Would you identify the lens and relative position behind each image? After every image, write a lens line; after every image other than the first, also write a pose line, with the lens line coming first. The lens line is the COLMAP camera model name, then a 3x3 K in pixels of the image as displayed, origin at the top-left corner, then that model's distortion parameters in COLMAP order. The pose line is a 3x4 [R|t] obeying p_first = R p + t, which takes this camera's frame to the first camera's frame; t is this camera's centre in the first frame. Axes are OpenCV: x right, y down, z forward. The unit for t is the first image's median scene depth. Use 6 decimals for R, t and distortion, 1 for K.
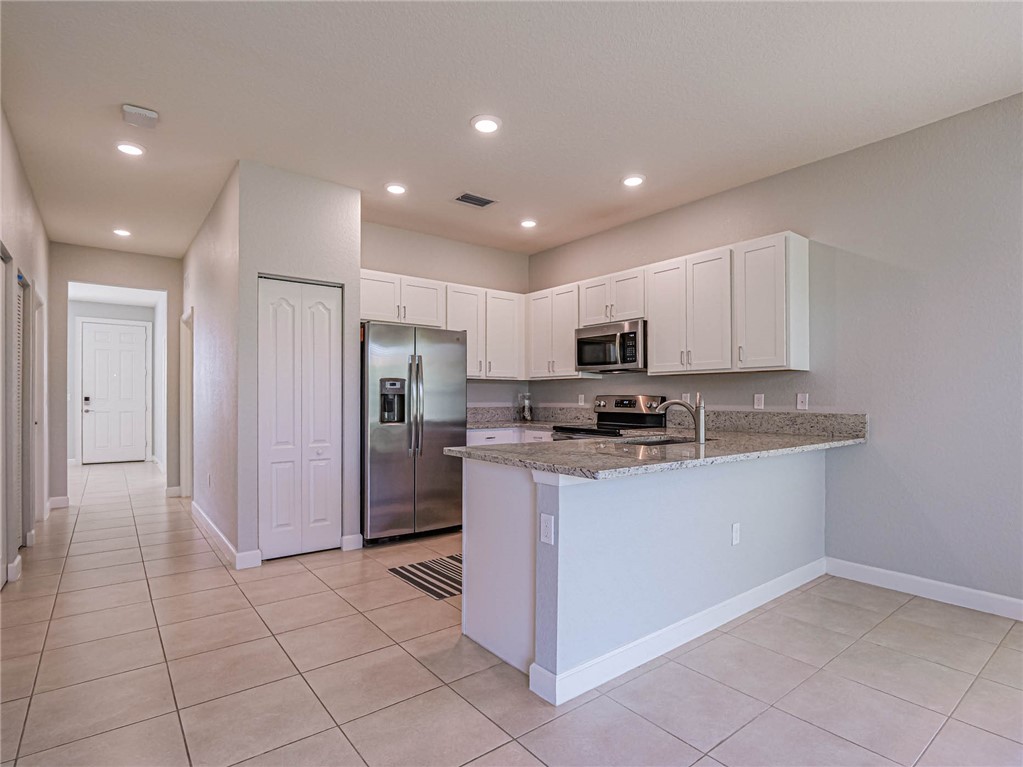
lens RADIAL K [[527.2, 0, 508.7], [0, 527.2, 397.8], [0, 0, 1]] dist [-0.019066, -0.000831]
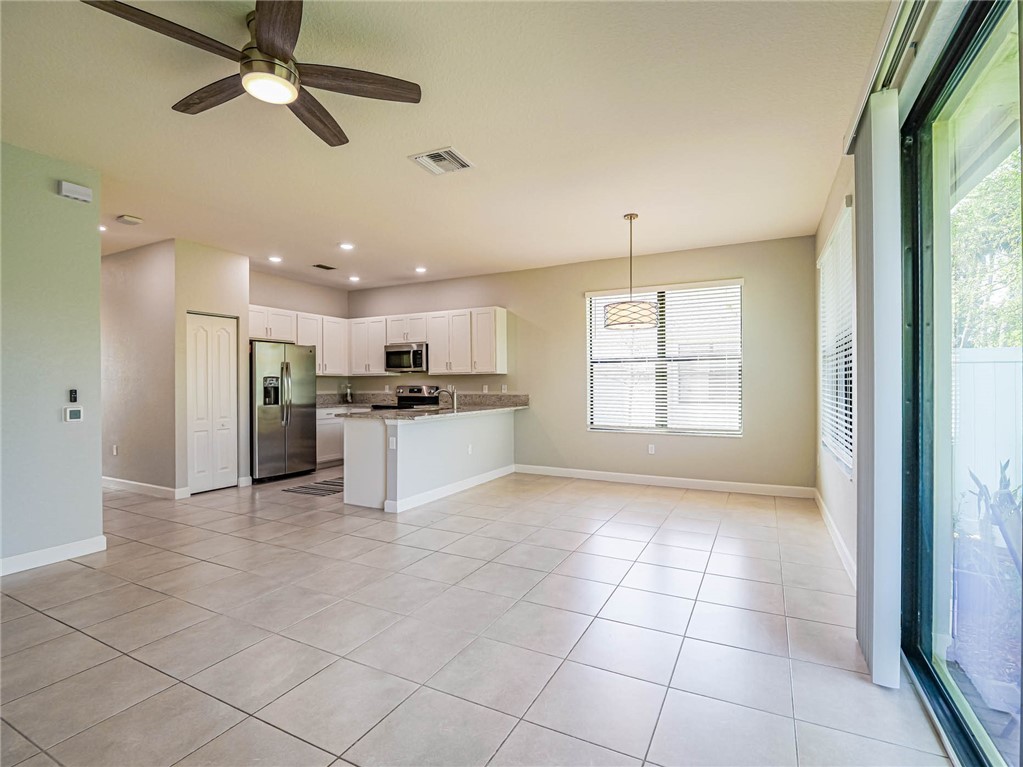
lens RADIAL K [[498.6, 0, 511.1], [0, 498.6, 385.0], [0, 0, 1]] dist [-0.009695, -0.002508]
pose [[0.906509, -0.006956, 0.422129, -0.201550], [0.005940, 0.999975, 0.003724, -0.013453], [-0.422144, -0.000868, 0.906528, -0.668839]]
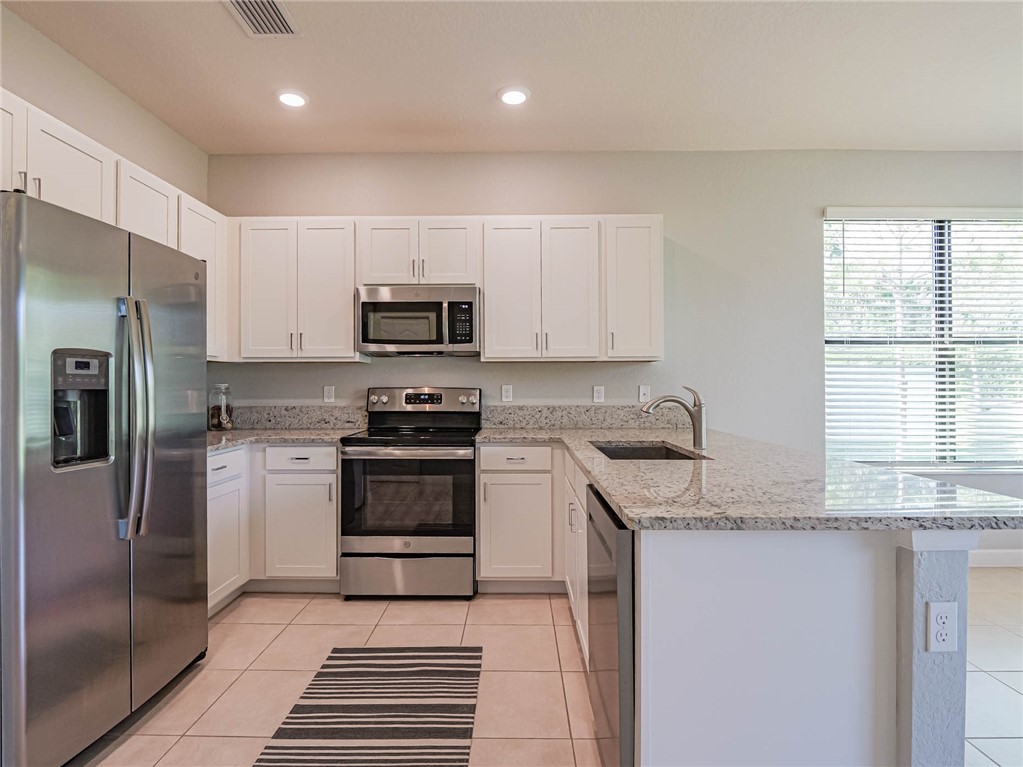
lens RADIAL K [[536.8, 0, 496.7], [0, 536.8, 384.6], [0, 0, 1]] dist [-0.009361, 0.003618]
pose [[0.622897, -0.003293, 0.782297, -0.343676], [0.003230, 0.999993, 0.001637, -0.010775], [-0.782297, 0.001507, 0.622904, 0.527796]]
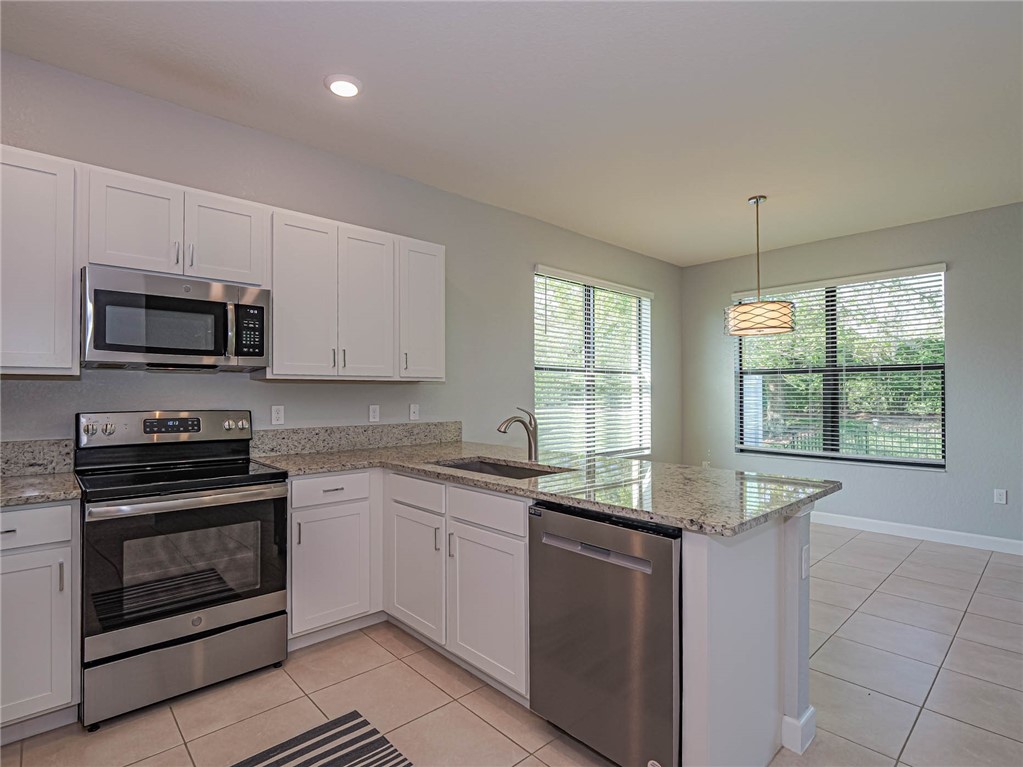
lens RADIAL K [[517.7, 0, 501.9], [0, 517.7, 388.0], [0, 0, 1]] dist [-0.014358, -0.000150]
pose [[-0.078348, 0.009592, 0.996880, -0.399001], [0.002301, 0.999953, -0.009441, -0.026009], [-0.996923, 0.001554, -0.078367, 0.806725]]
